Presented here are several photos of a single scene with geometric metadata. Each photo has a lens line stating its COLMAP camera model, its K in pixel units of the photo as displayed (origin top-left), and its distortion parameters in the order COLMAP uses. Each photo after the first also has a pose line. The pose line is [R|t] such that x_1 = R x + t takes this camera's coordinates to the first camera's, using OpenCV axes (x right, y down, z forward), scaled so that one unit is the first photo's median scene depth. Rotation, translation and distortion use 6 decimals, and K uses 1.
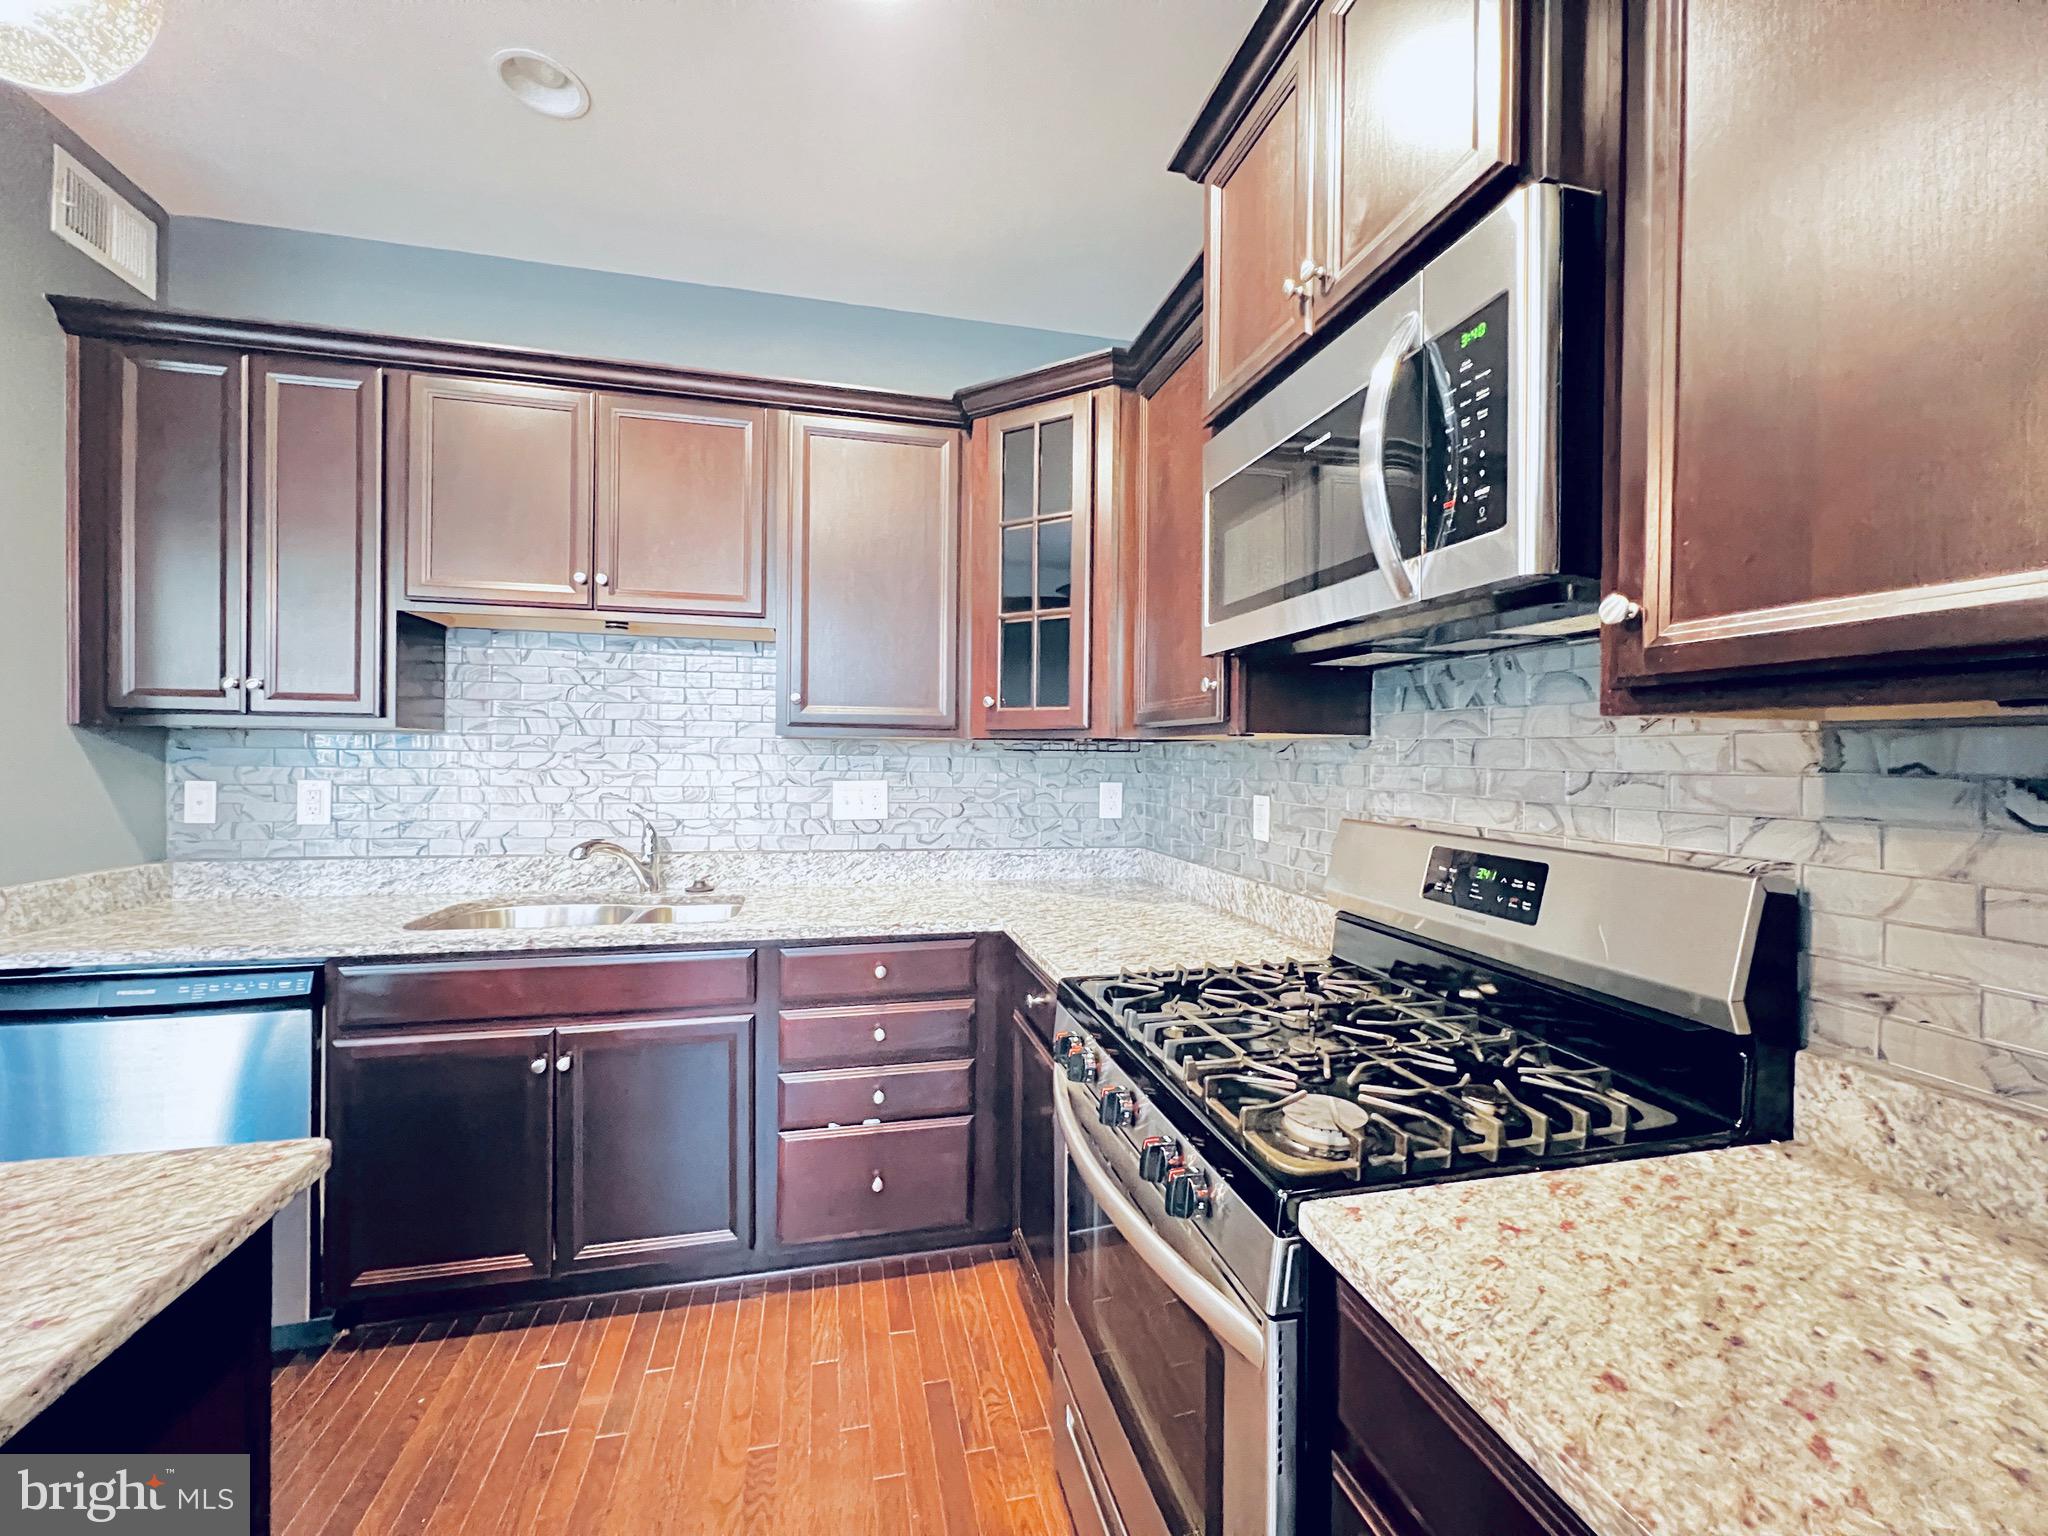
lens RADIAL K [[822.7, 0, 1018.8], [0, 822.7, 758.7], [0, 0, 1]] dist [-0.000660, -0.000085]
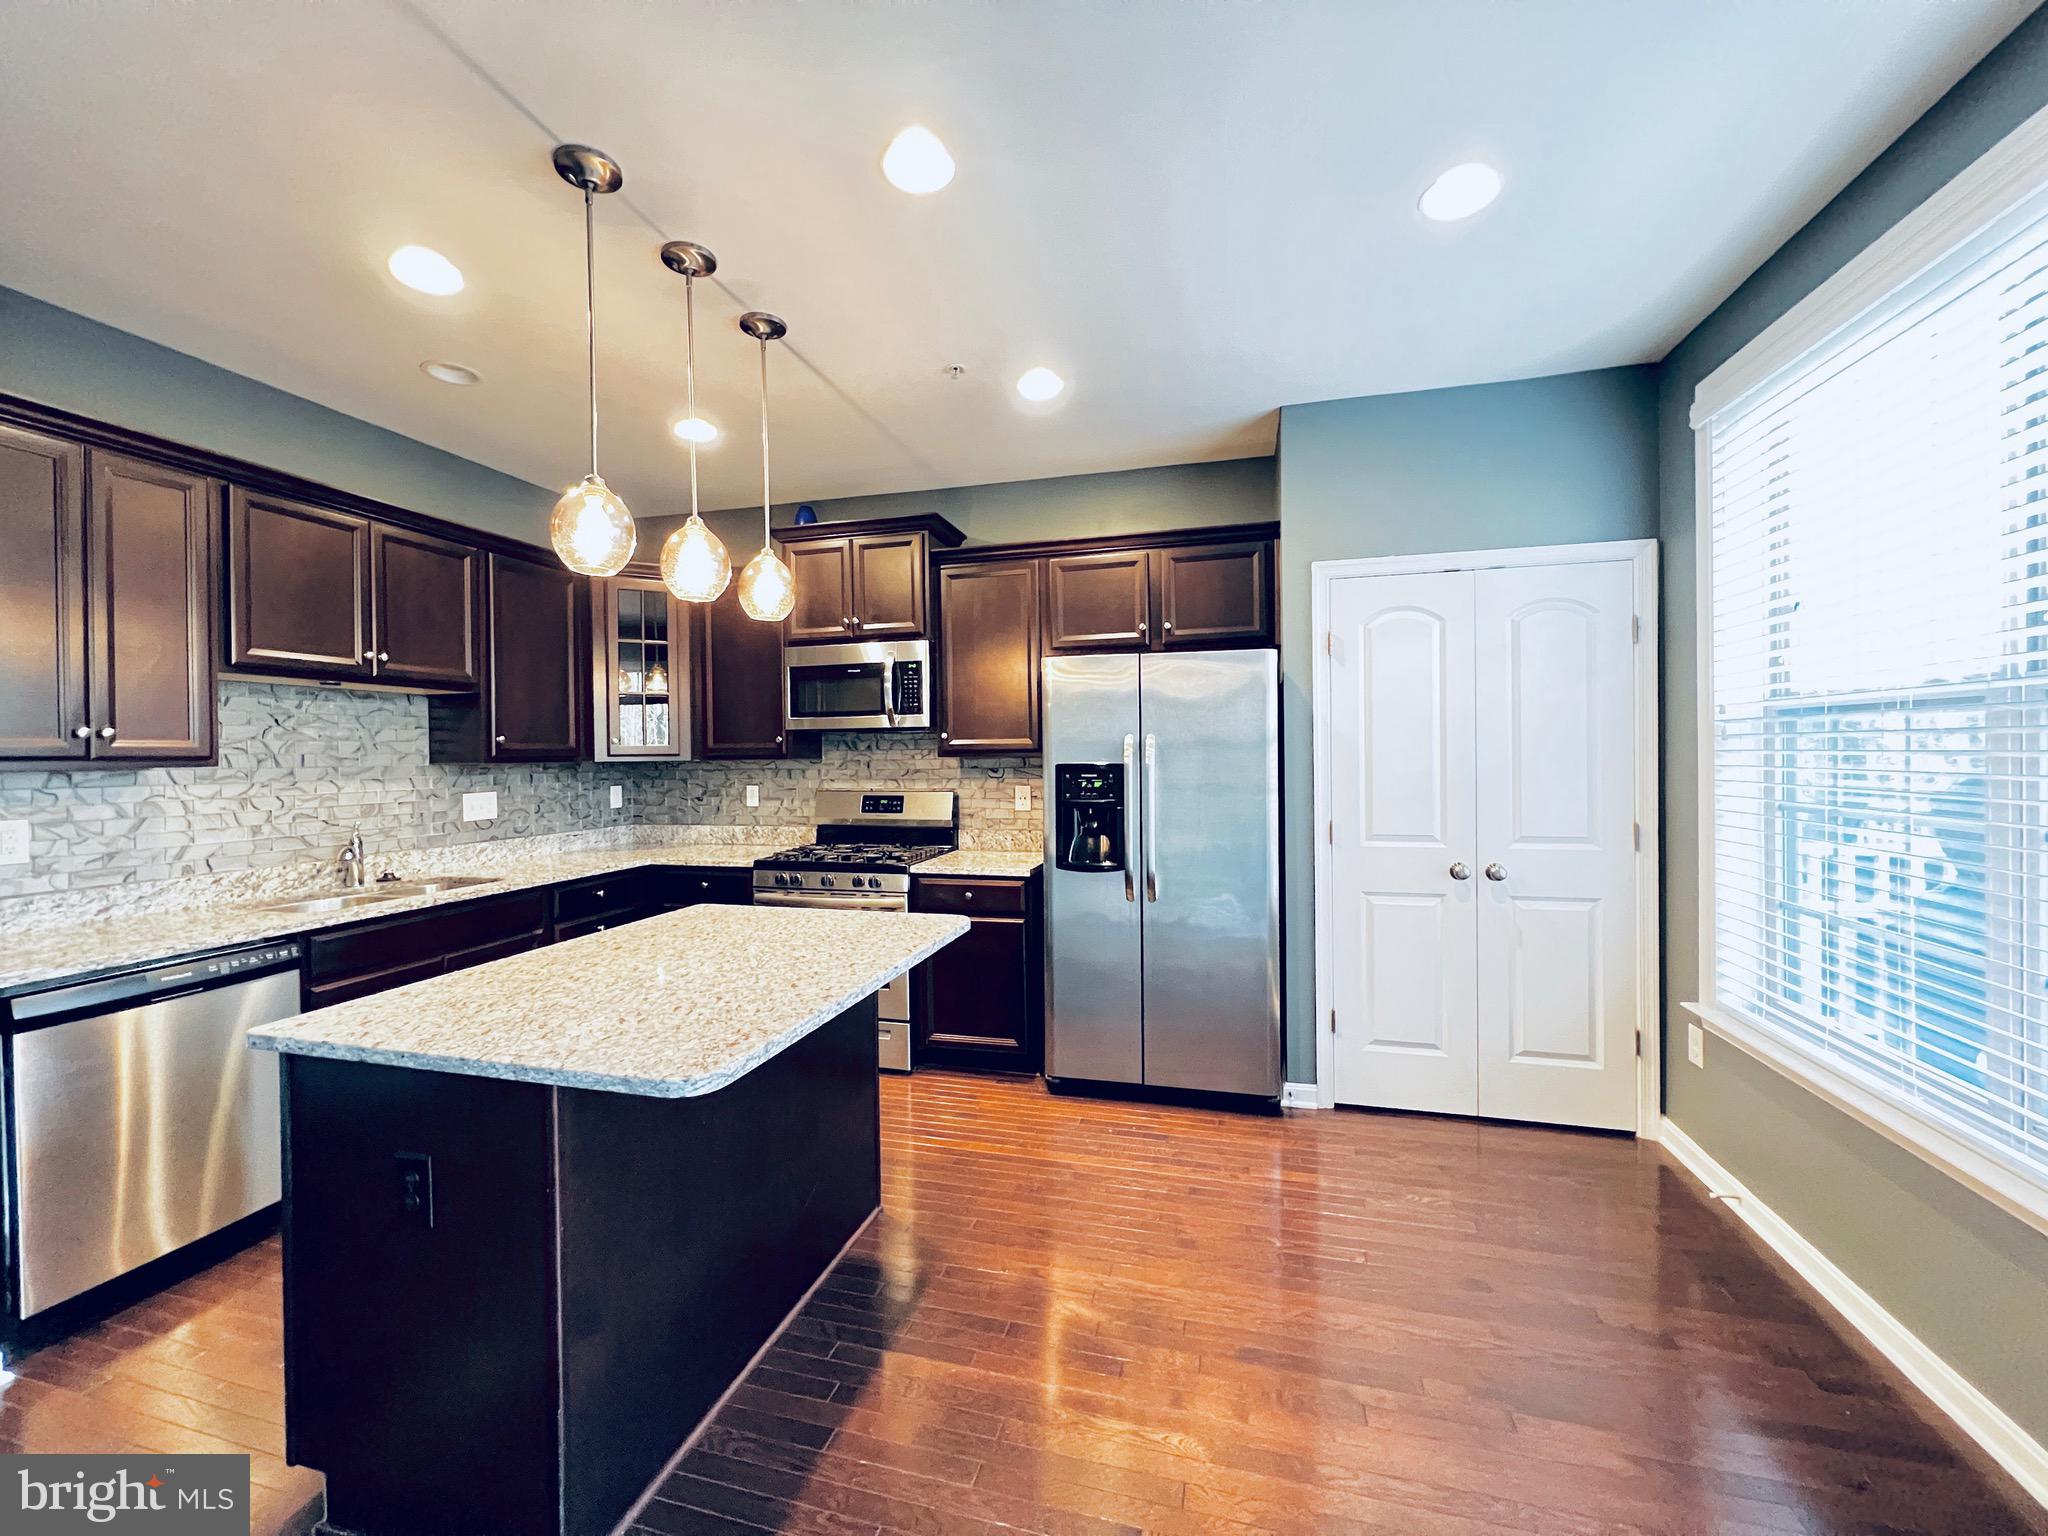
lens RADIAL K [[822.7, 0, 1018.7], [0, 822.7, 759.7], [0, 0, 1]] dist [-0.000660, -0.000085]
pose [[0.480965, -0.024729, 0.876391, -1.122775], [0.022640, 0.999619, 0.015782, -0.036762], [-0.876447, 0.012251, 0.481342, -0.580196]]
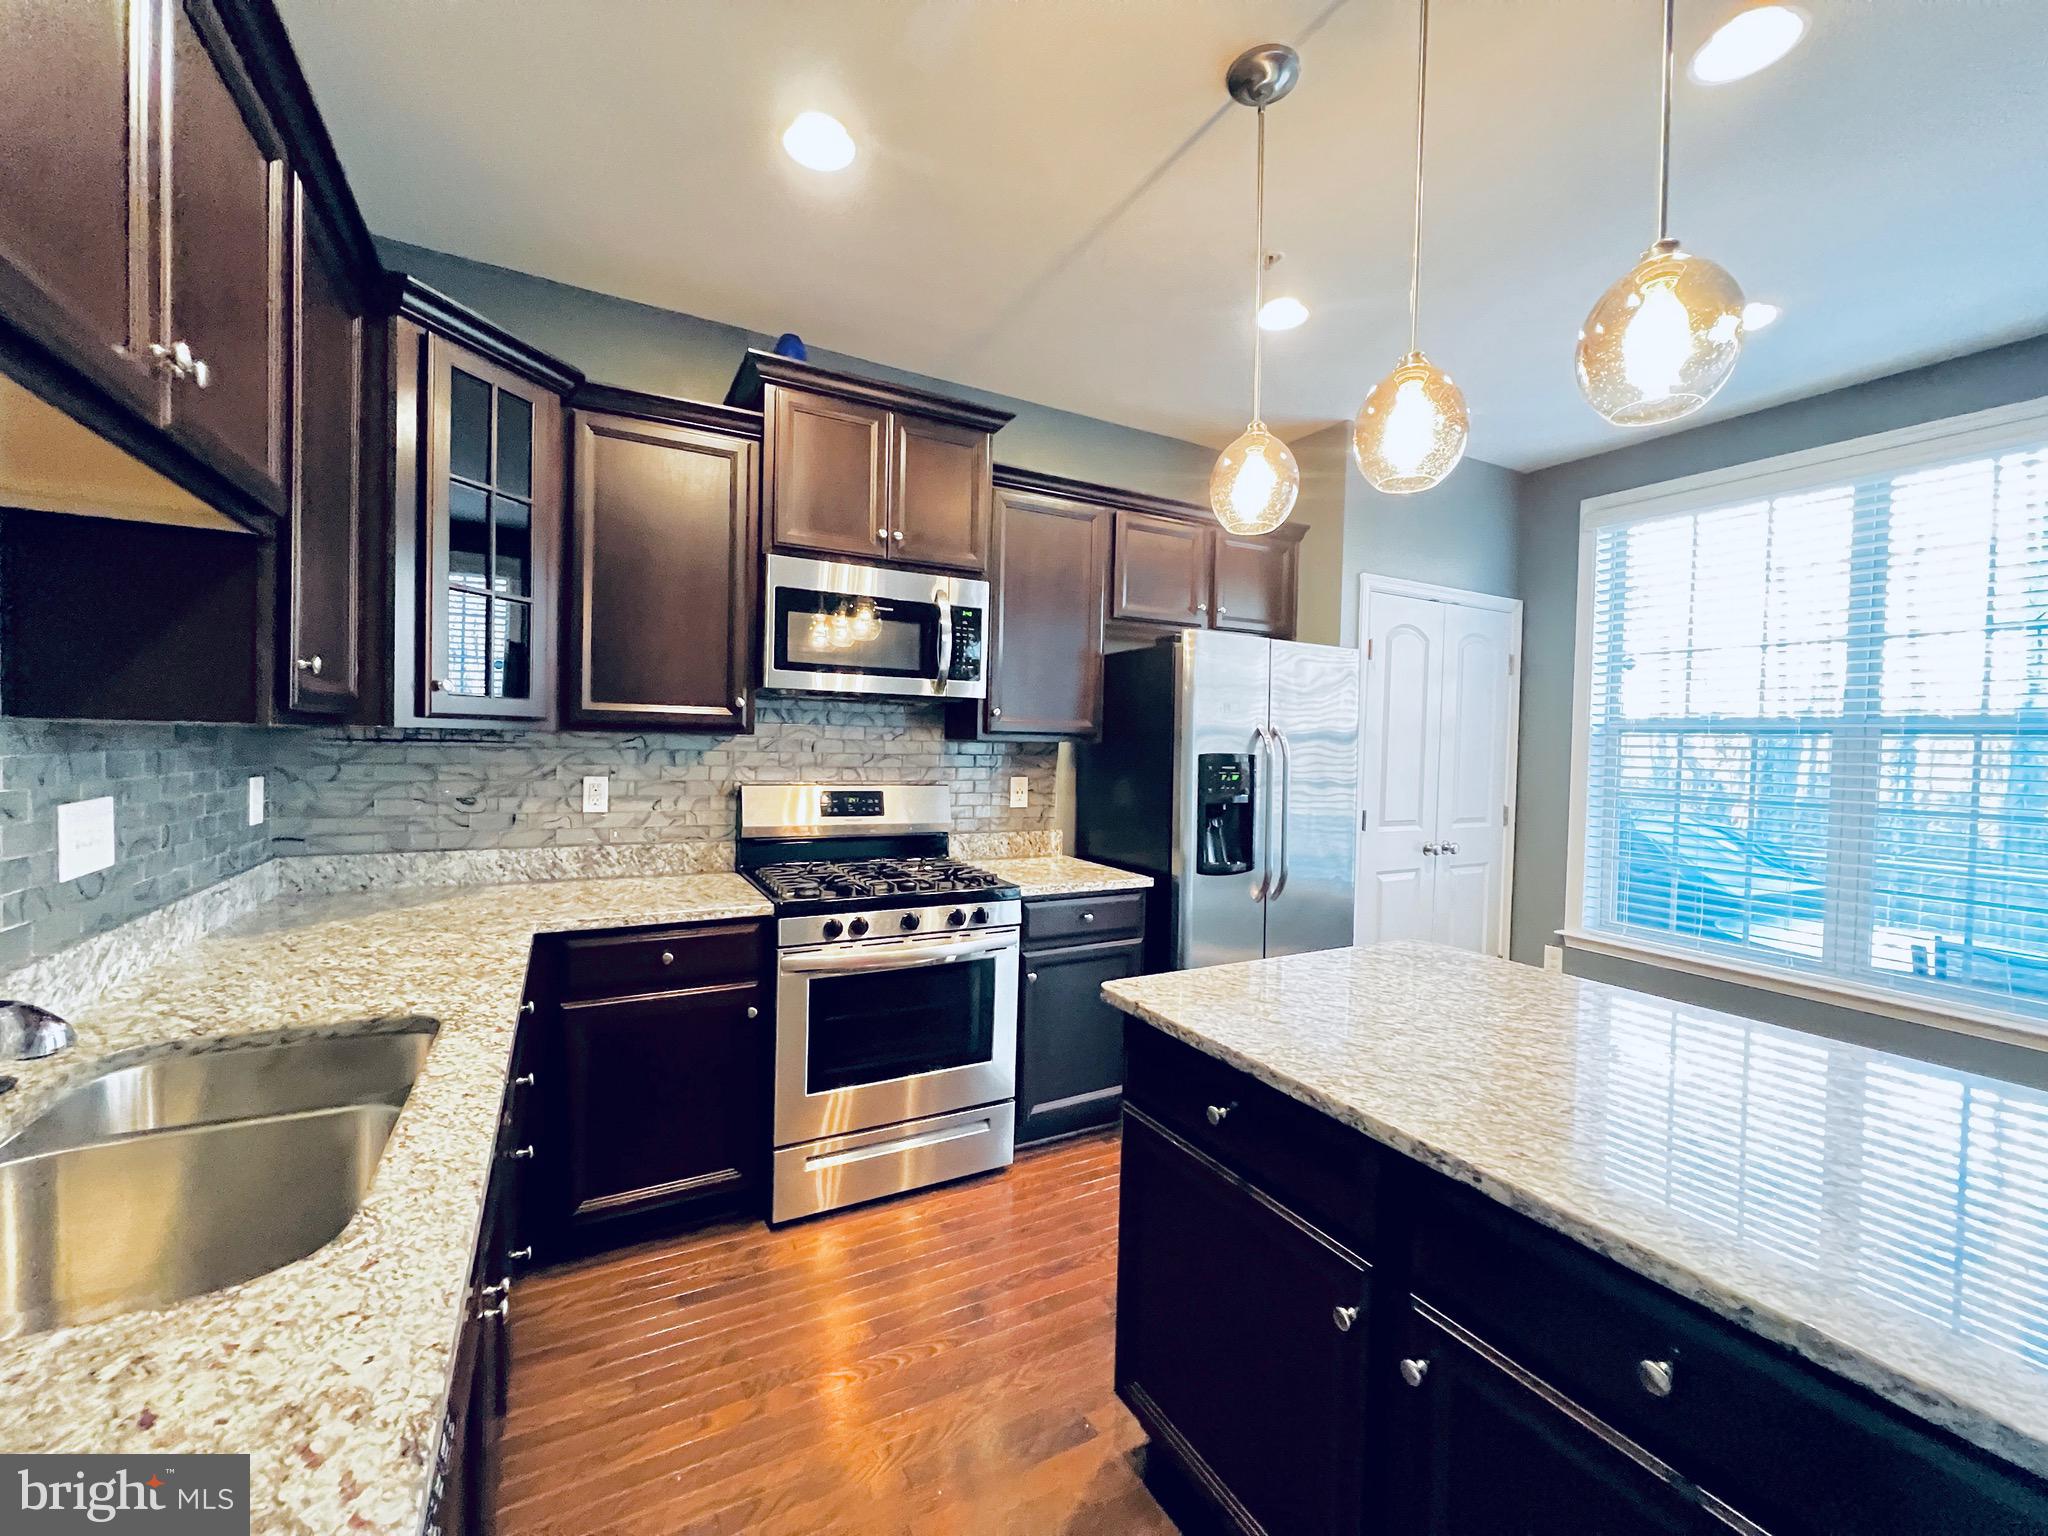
lens RADIAL K [[822.7, 0, 1015.4], [0, 822.7, 756.6], [0, 0, 1]] dist [-0.000660, -0.000085]
pose [[-0.257828, -0.040075, 0.965359, -0.964019], [-0.022316, 0.999120, 0.035516, -0.039452], [-0.965933, -0.012386, -0.258496, 0.632643]]
